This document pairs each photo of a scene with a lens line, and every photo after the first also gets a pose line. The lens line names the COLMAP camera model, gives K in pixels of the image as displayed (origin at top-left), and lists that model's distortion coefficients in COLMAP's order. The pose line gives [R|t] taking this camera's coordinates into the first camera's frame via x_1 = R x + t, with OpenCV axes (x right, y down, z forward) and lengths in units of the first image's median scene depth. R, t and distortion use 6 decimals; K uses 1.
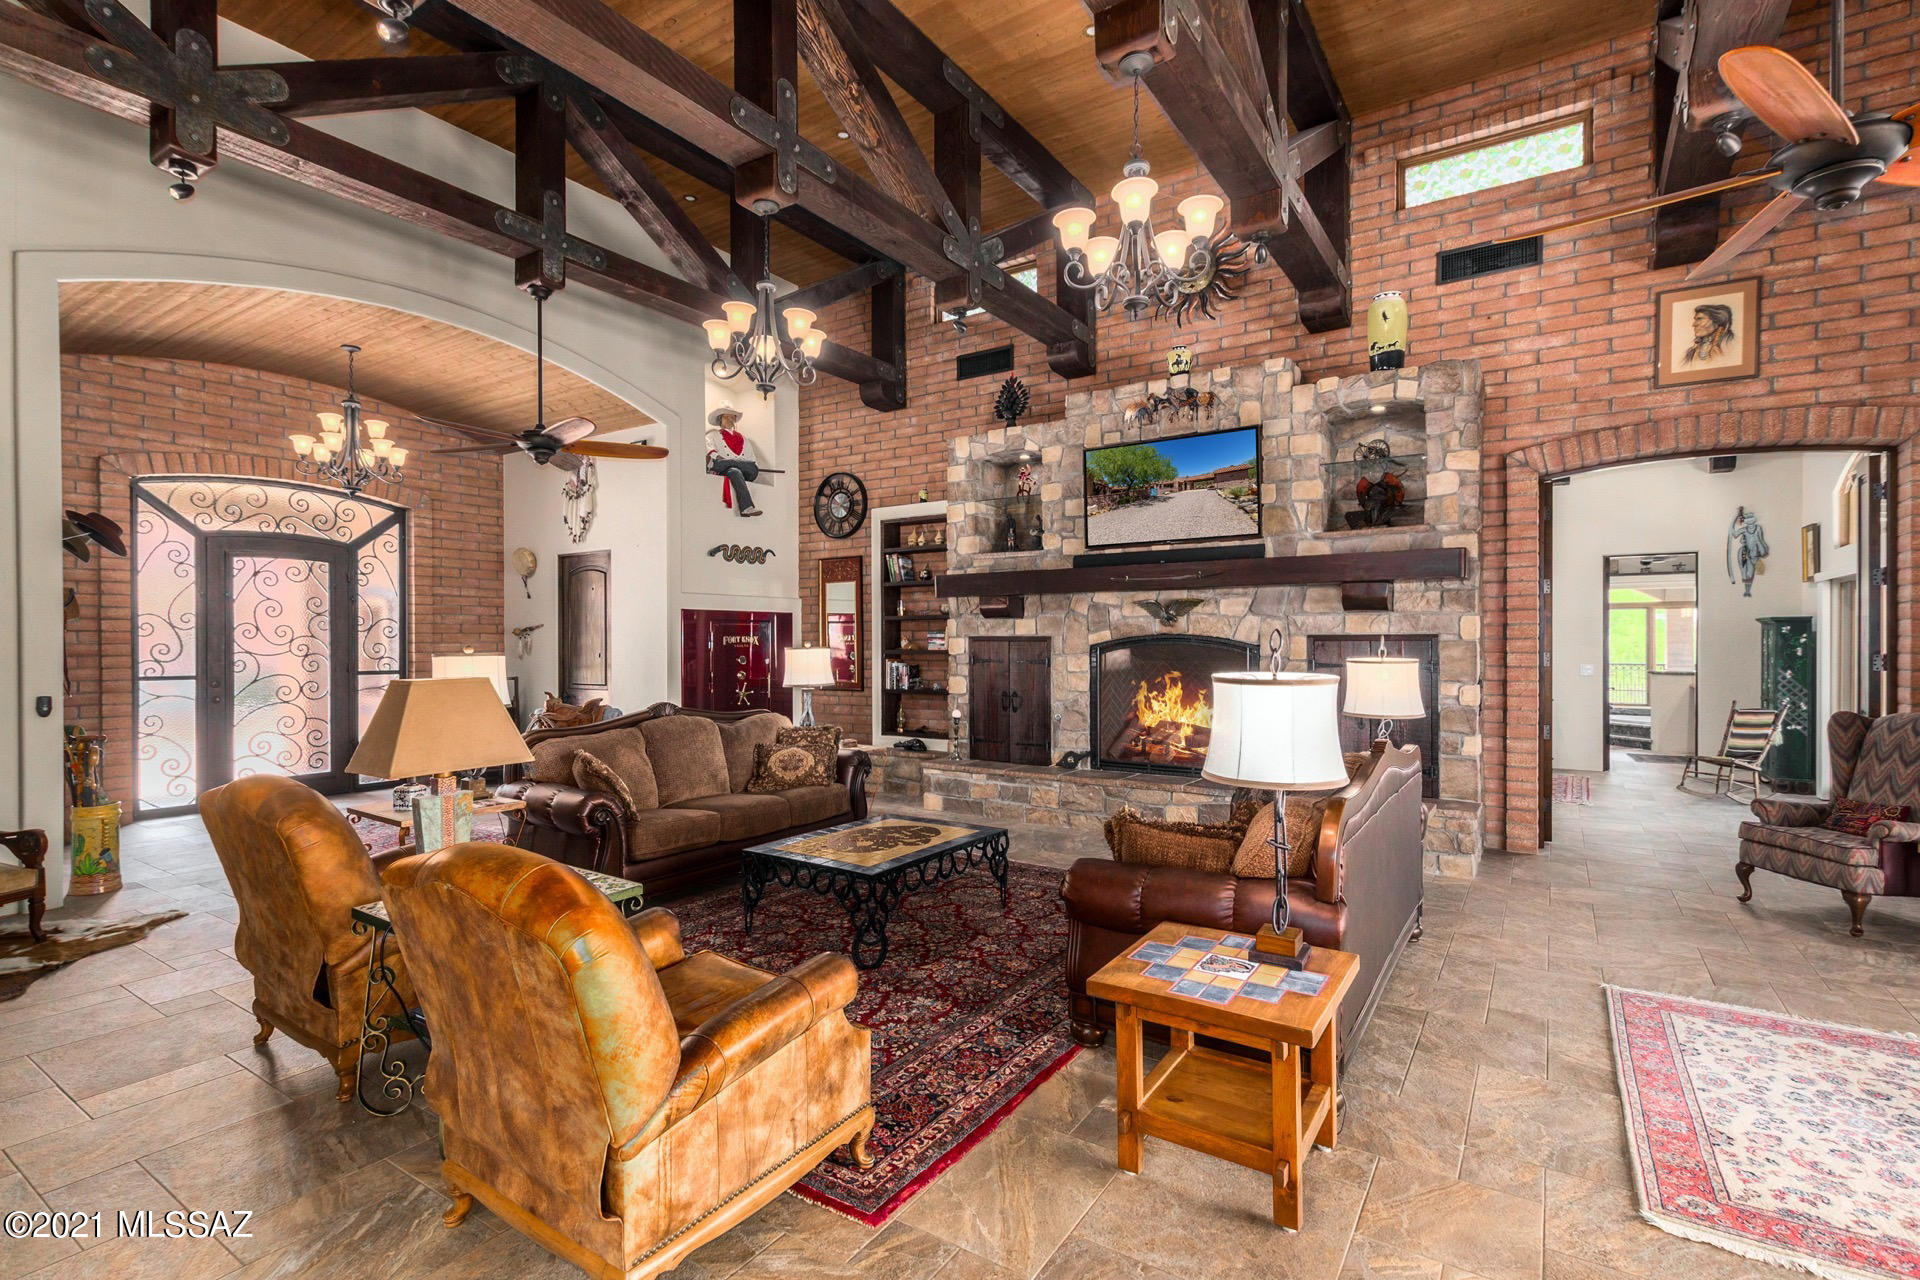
lens RADIAL K [[903.4, 0, 956.0], [0, 903.4, 645.0], [0, 0, 1]] dist [0.005413, -0.004842]
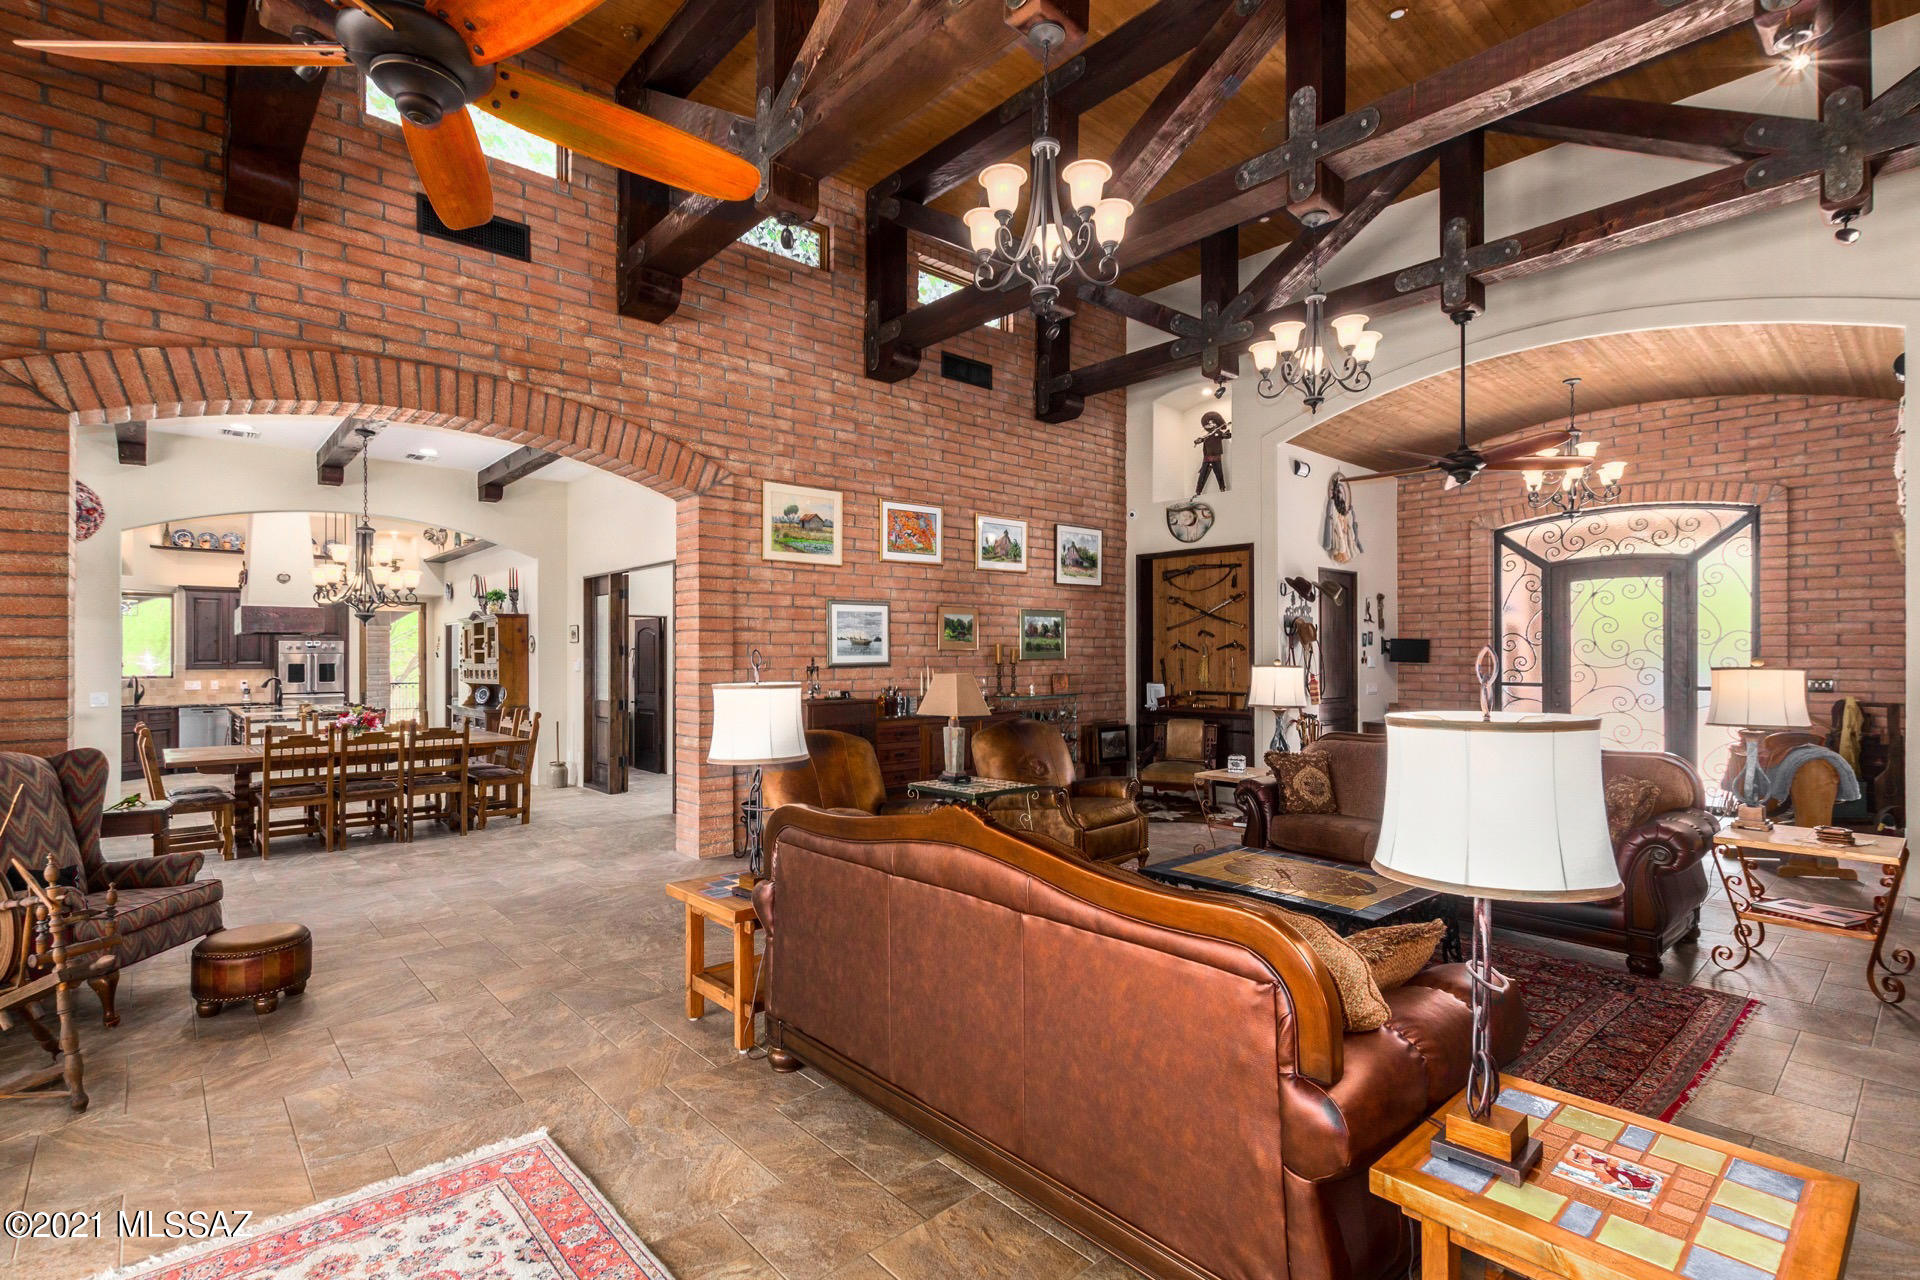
lens RADIAL K [[903.4, 0, 953.2], [0, 903.4, 653.7], [0, 0, 1]] dist [0.005413, -0.004842]
pose [[-0.255965, 0.001722, -0.966684, 0.633913], [-0.002618, 0.999994, 0.002475, -0.007543], [0.966682, 0.003165, -0.255959, 0.648587]]
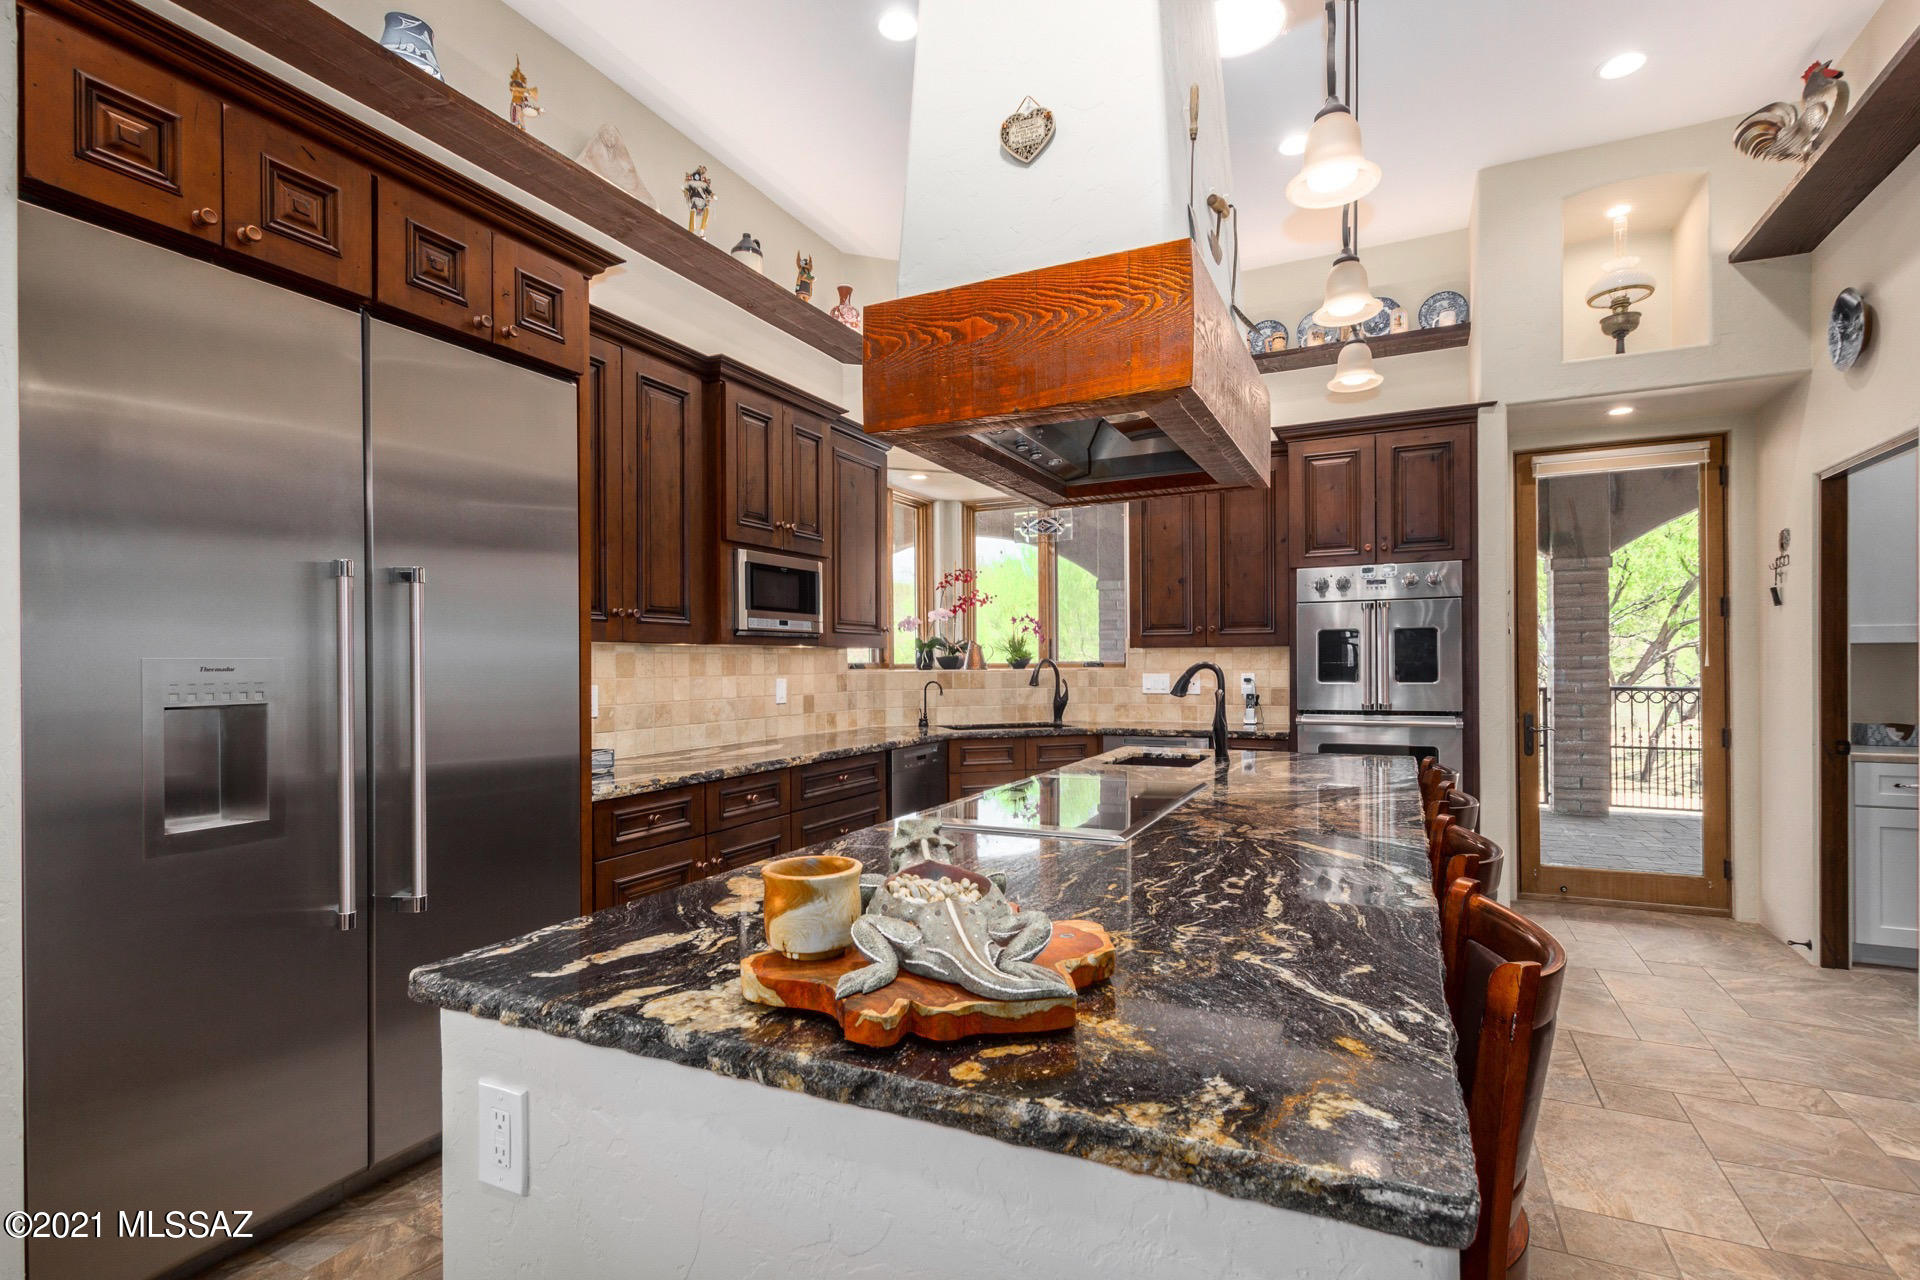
lens RADIAL K [[903.4, 0, 970.9], [0, 903.4, 660.7], [0, 0, 1]] dist [0.005413, -0.004842]
pose [[-0.990213, 0.007179, -0.139376, -0.448717], [0.006626, 0.999968, 0.004436, 0.039041], [0.139404, 0.003469, -0.990230, -0.499216]]
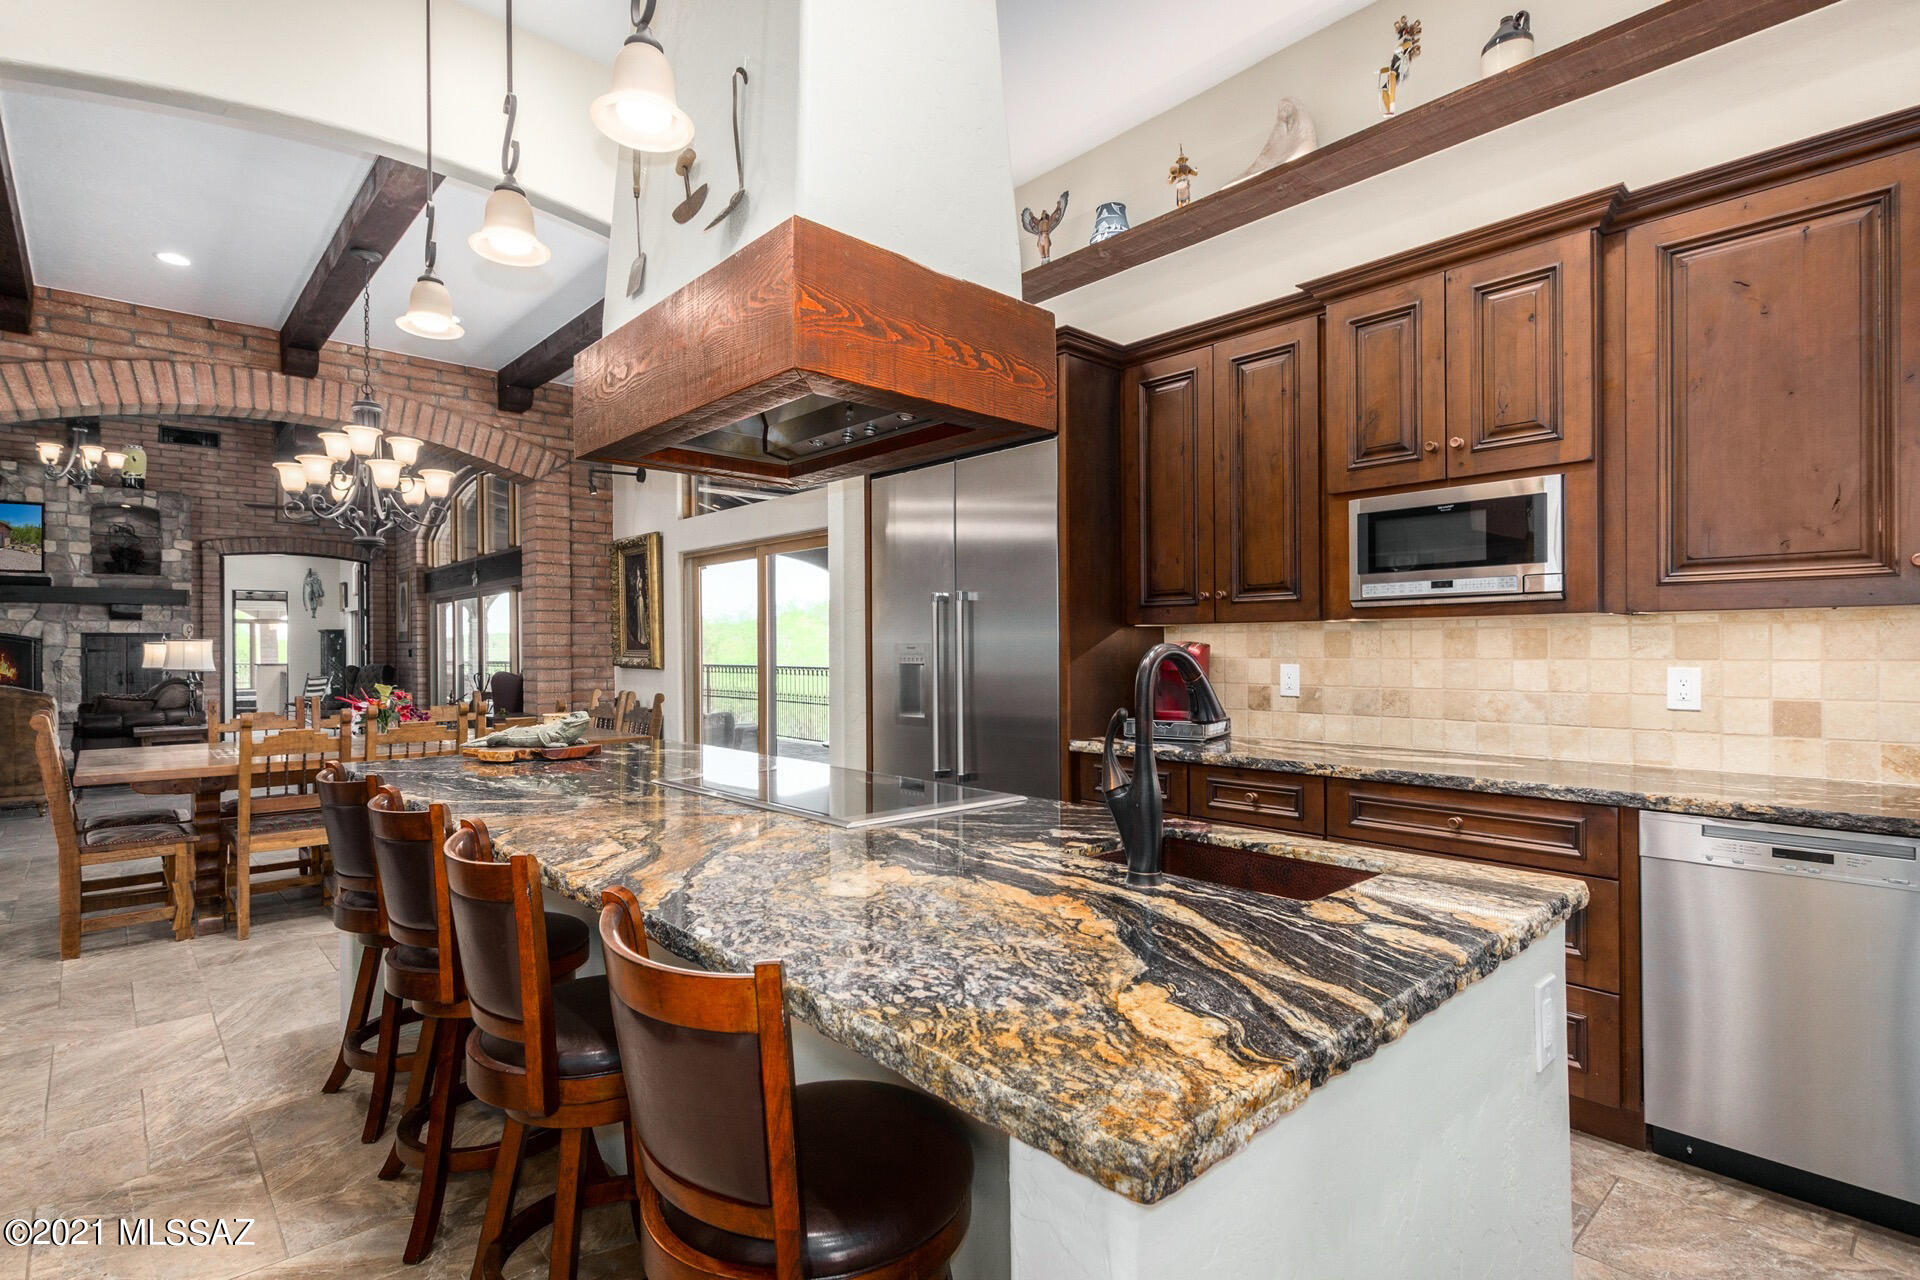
lens RADIAL K [[903.4, 0, 927.8], [0, 903.4, 647.9], [0, 0, 1]] dist [0.005413, -0.004842]
pose [[0.249757, 0.001319, 0.968308, -0.849418], [0.012363, 0.999913, -0.004551, 0.044011], [-0.968230, 0.013107, 0.249719, -0.953589]]
